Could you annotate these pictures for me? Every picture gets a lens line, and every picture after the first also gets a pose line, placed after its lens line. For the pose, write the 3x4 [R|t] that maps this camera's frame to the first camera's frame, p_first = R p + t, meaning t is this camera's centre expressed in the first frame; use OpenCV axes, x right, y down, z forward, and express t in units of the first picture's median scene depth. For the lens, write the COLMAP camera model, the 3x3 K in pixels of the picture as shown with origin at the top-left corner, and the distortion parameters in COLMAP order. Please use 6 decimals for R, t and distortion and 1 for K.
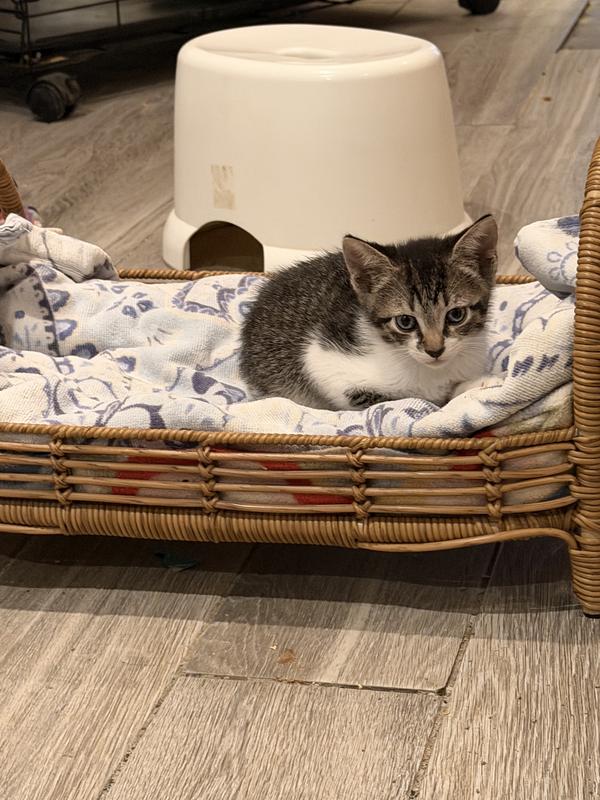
lens RADIAL K [[1846.0, 0, 300.0], [0, 1846.0, 400.0], [0, 0, 1]] dist [0.062218, 0.747012]
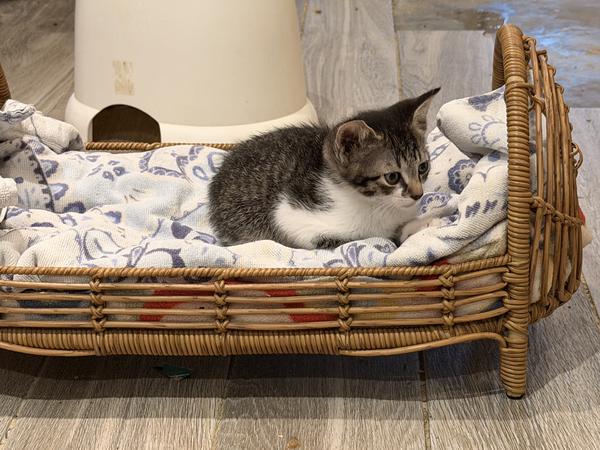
lens RADIAL K [[1384.5, 0, 299.9], [0, 1384.5, 203.7], [0, 0, 1]] dist [0.062218, 0.747012]
pose [[0.979818, -0.027205, 0.198034, -0.181637], [0.032261, 0.999229, -0.022353, -0.004116], [-0.197273, 0.028291, 0.979940, 0.055819]]
